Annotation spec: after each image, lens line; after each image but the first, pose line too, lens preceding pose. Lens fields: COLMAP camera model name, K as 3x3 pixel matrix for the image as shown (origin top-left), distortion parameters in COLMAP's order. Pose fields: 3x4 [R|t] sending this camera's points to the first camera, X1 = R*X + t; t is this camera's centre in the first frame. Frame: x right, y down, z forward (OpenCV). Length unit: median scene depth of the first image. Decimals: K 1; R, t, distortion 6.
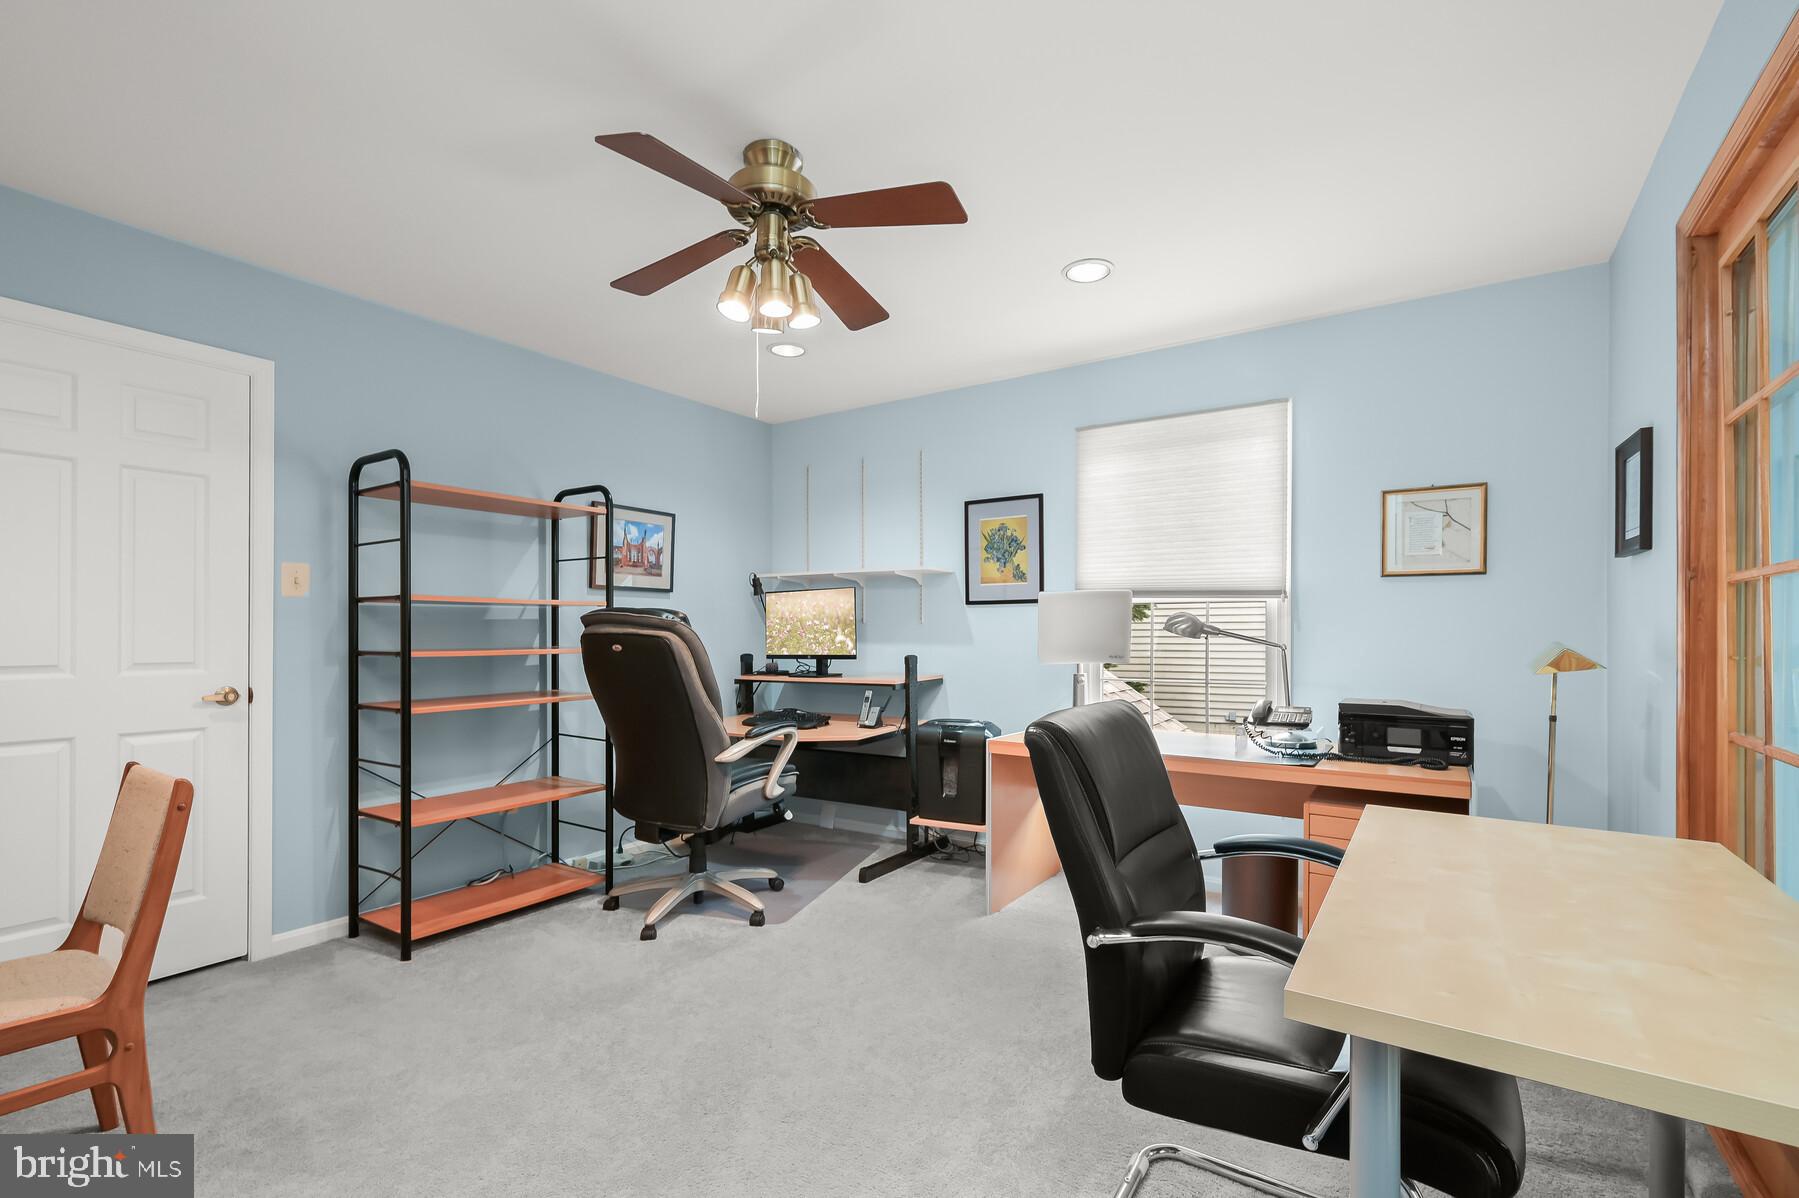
lens RADIAL K [[801.0, 0, 903.5], [0, 801.0, 619.9], [0, 0, 1]] dist [0.000993, 0.000138]
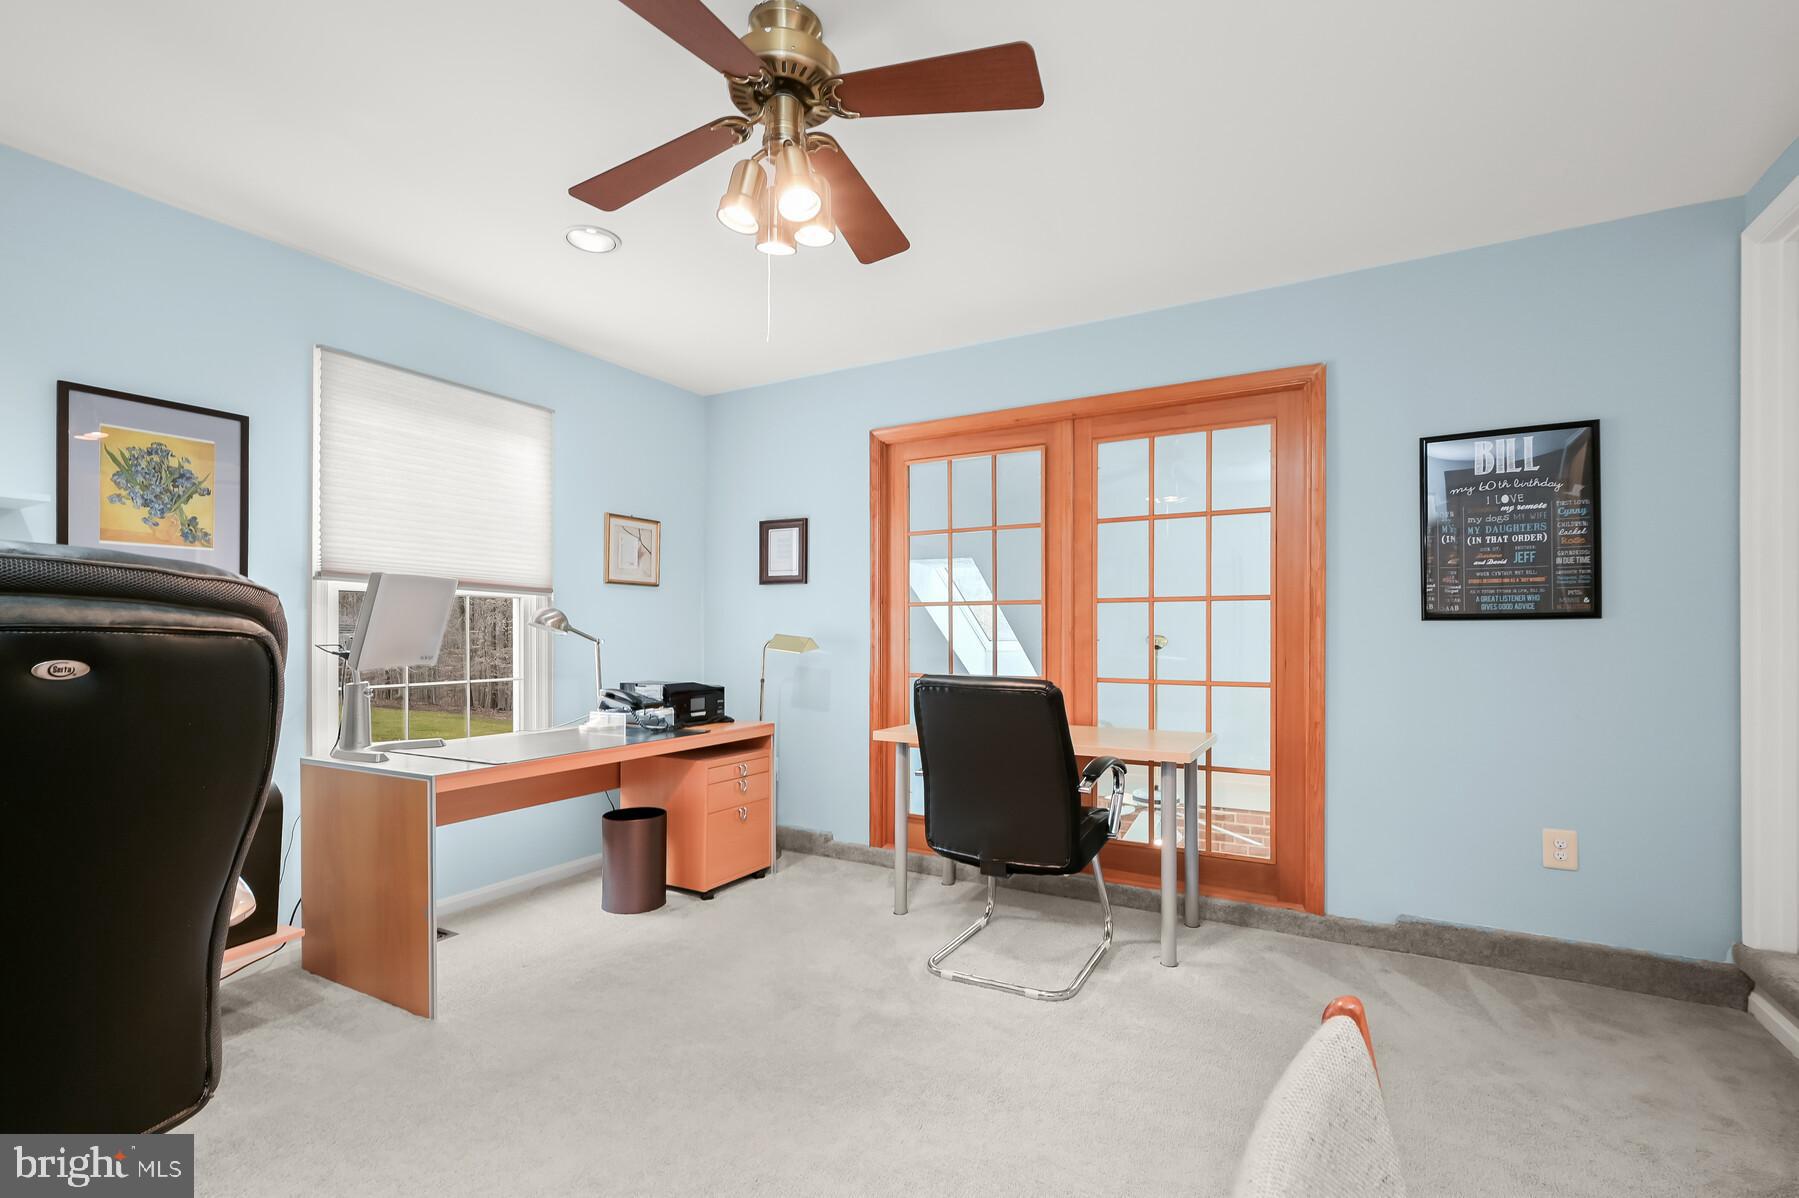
lens RADIAL K [[801.0, 0, 903.5], [0, 801.0, 619.9], [0, 0, 1]] dist [0.000993, 0.000138]
pose [[-0.071526, 0.014418, 0.997334, -0.614774], [-0.017226, 0.999729, -0.015688, 0.012353], [-0.997290, -0.018302, -0.071258, 0.593275]]
